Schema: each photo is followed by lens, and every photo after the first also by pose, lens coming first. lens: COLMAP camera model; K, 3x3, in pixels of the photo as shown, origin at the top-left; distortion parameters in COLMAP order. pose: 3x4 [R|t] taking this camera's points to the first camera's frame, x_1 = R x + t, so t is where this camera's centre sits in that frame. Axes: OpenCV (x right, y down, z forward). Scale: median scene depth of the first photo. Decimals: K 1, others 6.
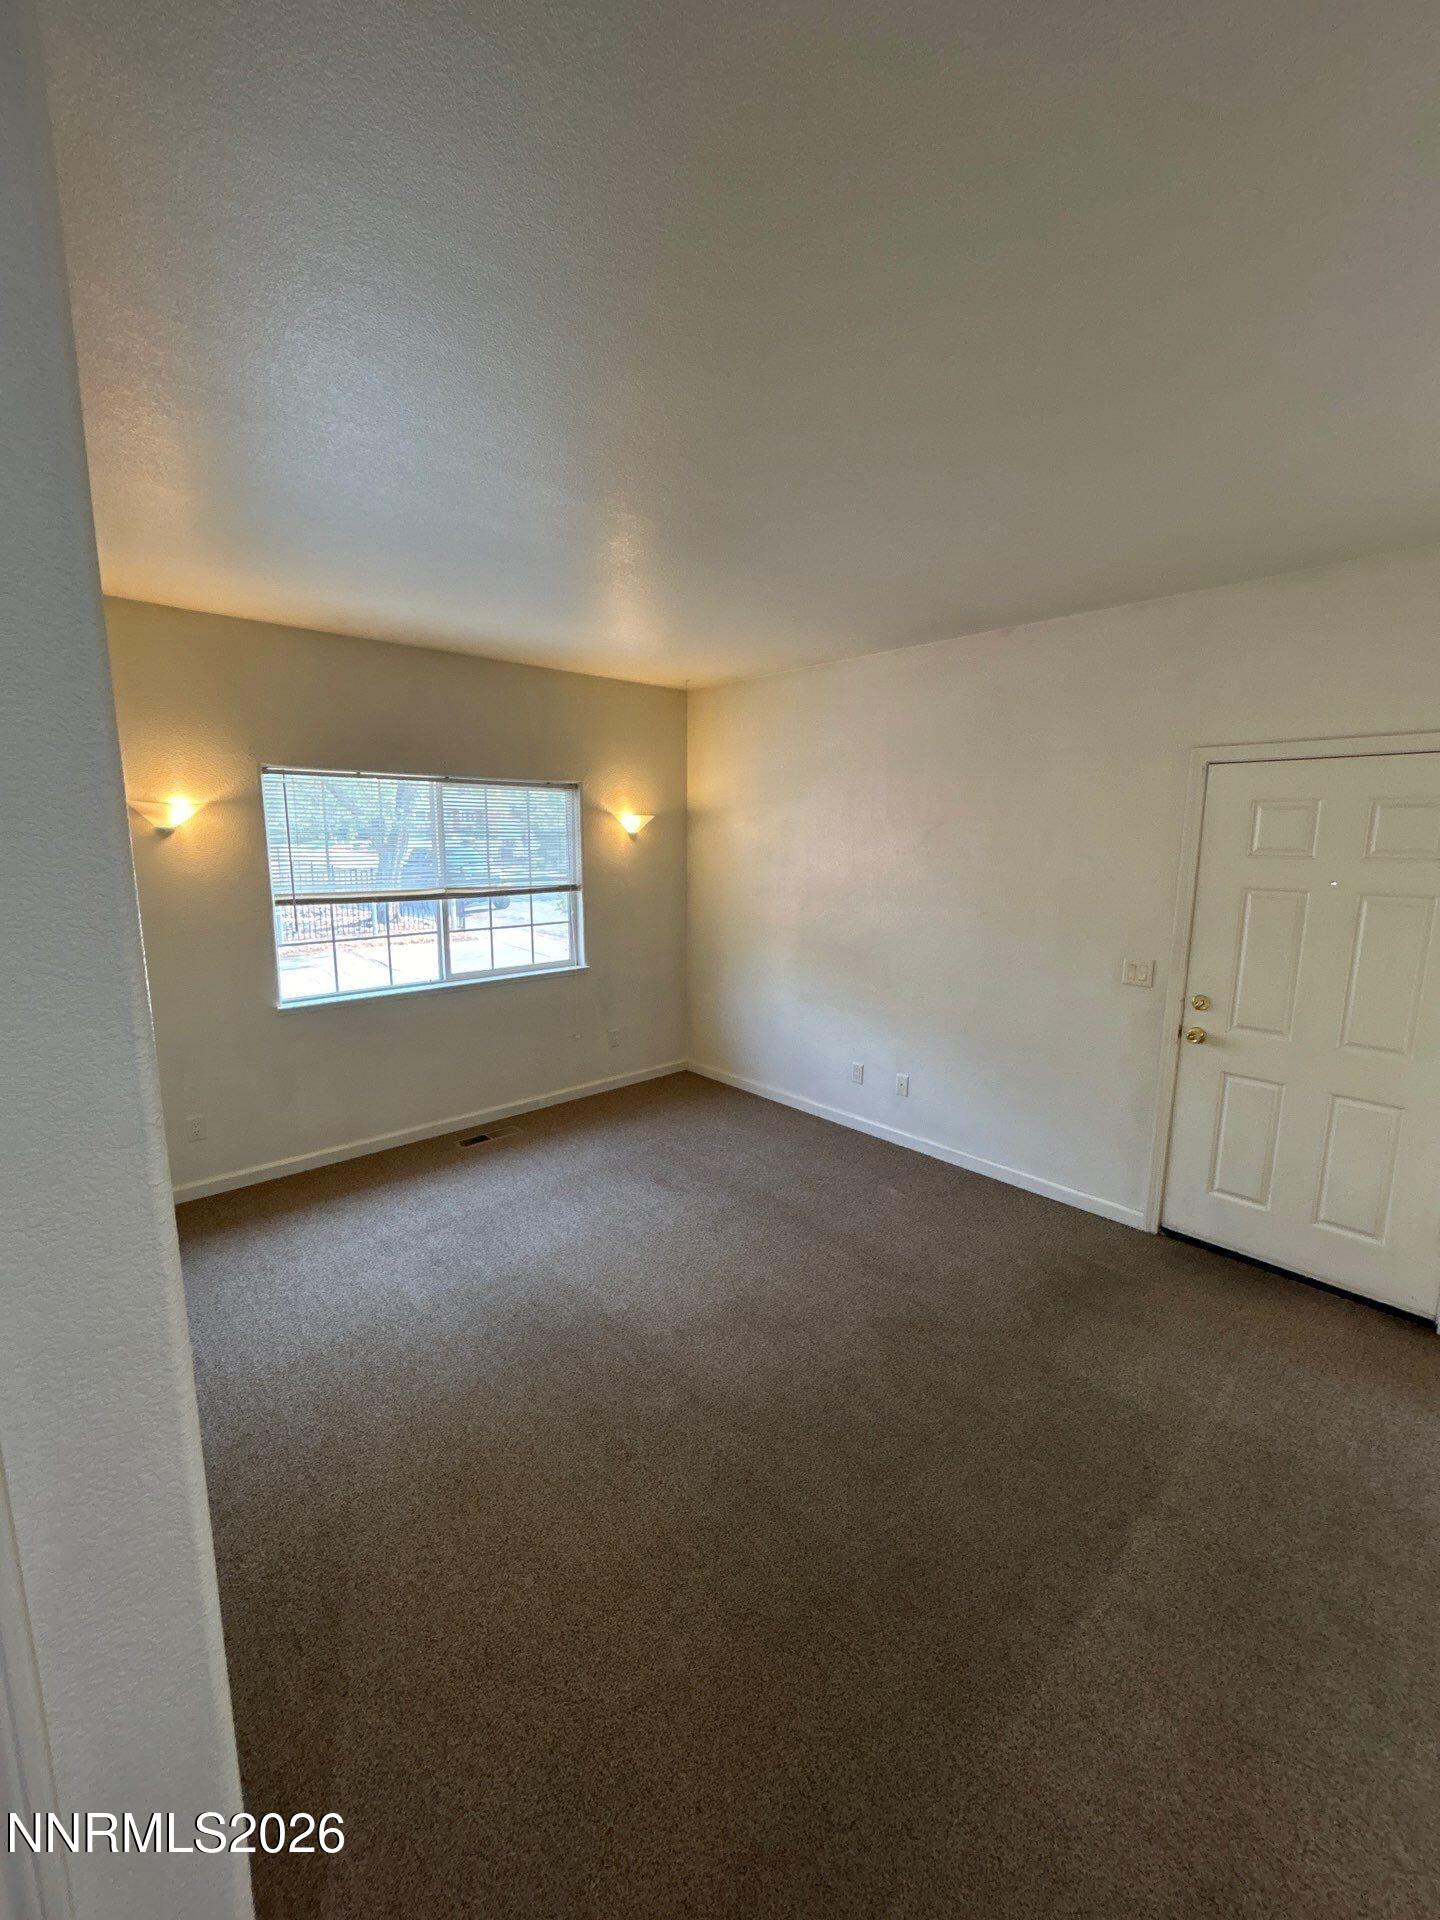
lens RADIAL K [[797.1, 0, 714.8], [0, 797.1, 956.2], [0, 0, 1]] dist [-0.004747, -0.000789]
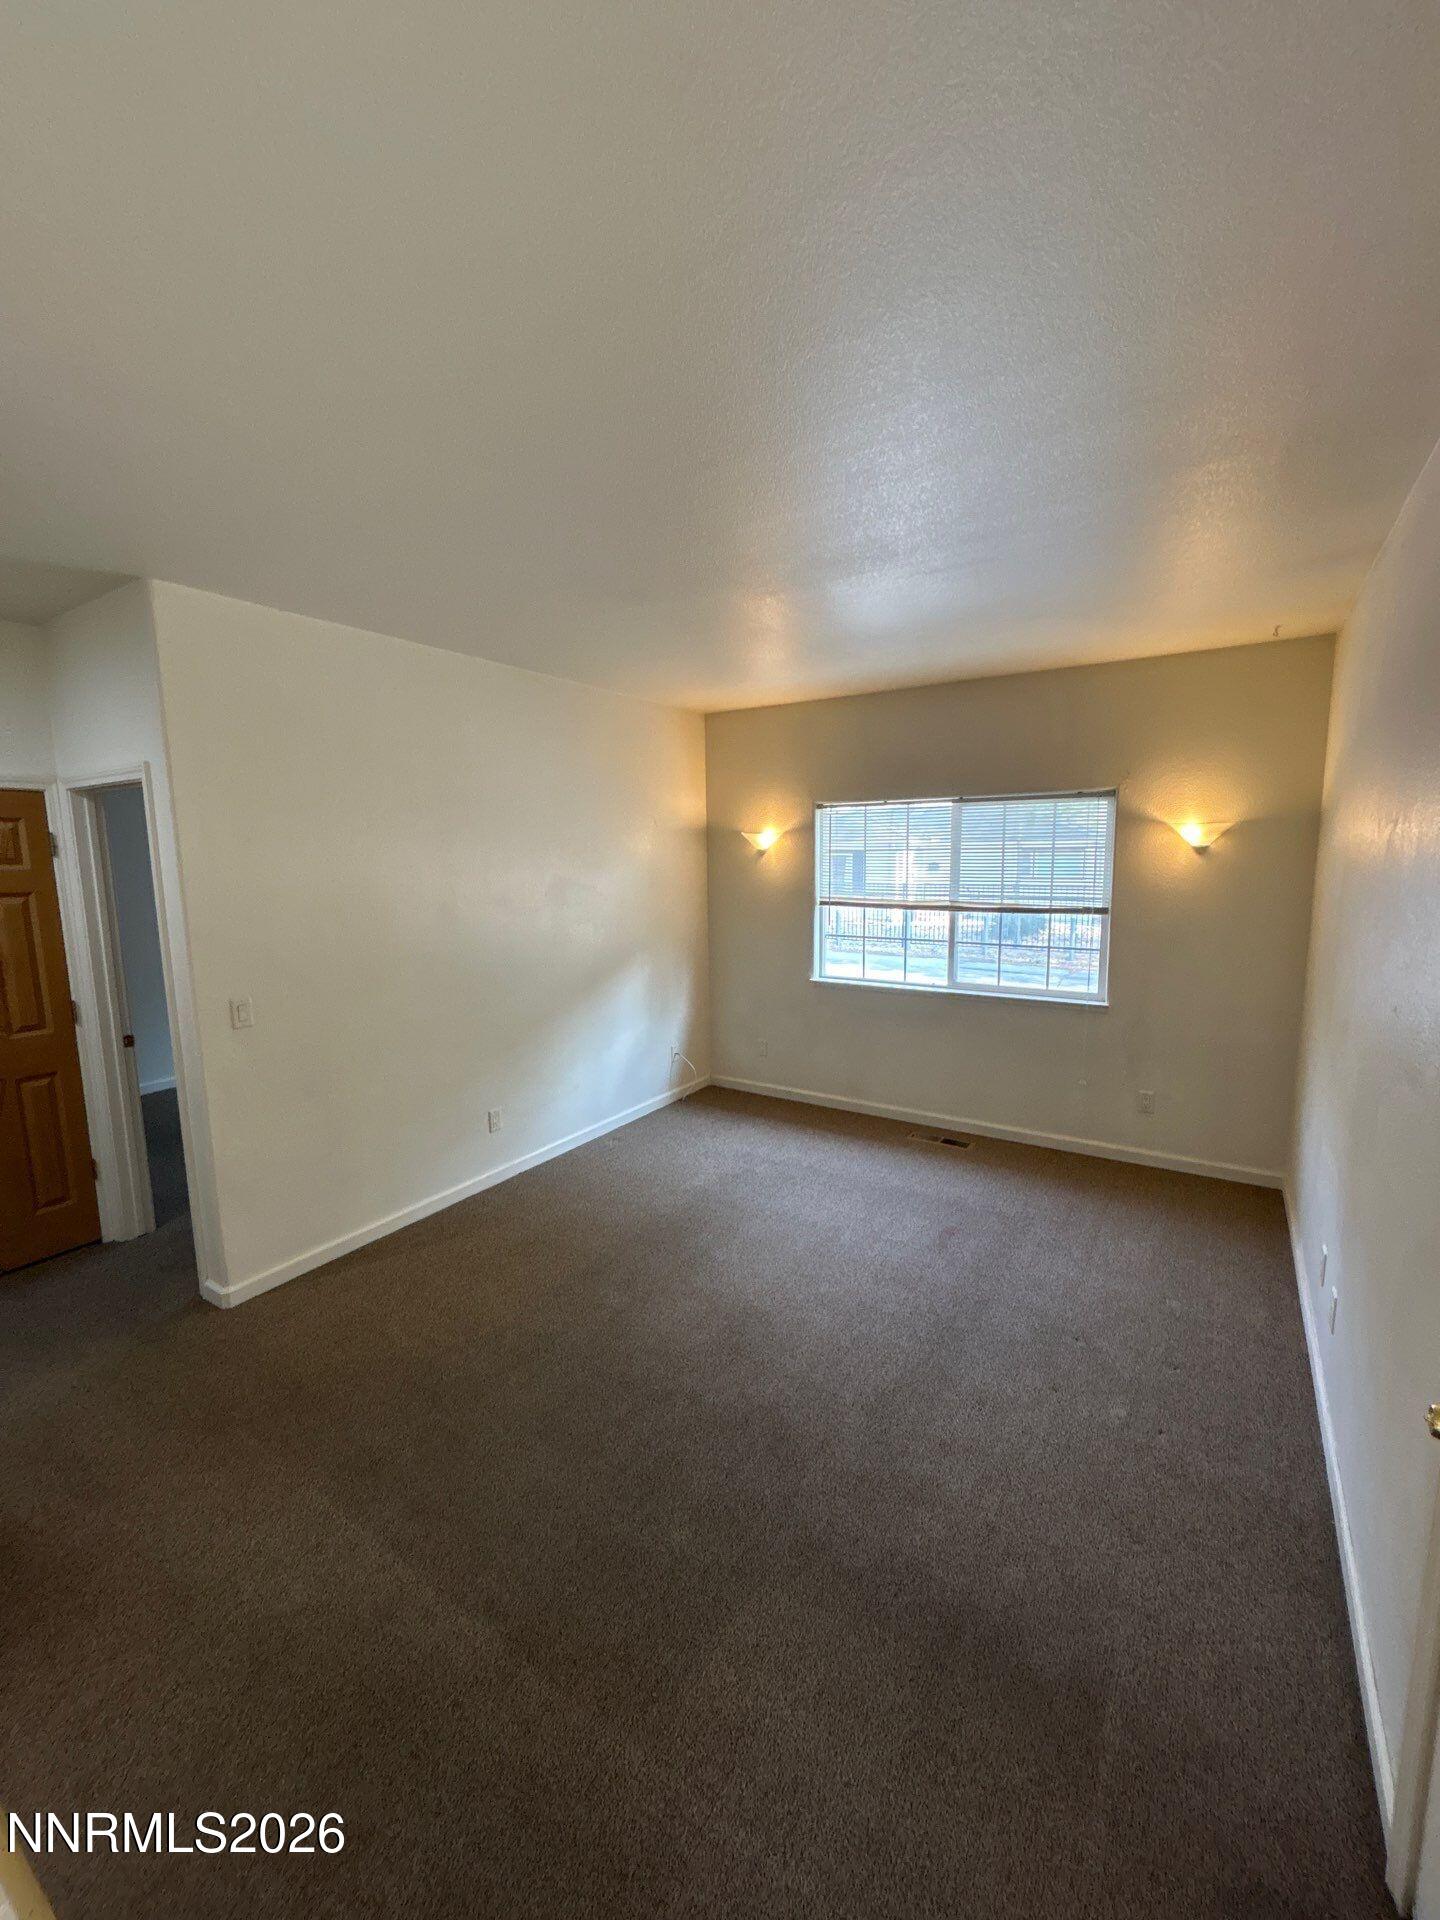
lens RADIAL K [[797.1, 0, 714.8], [0, 797.1, 956.2], [0, 0, 1]] dist [-0.004747, -0.000789]
pose [[0.217933, 0.118870, -0.968698, 0.641024], [-0.134257, 0.986770, 0.090883, -0.066750], [0.966685, 0.110248, 0.231009, 0.450467]]
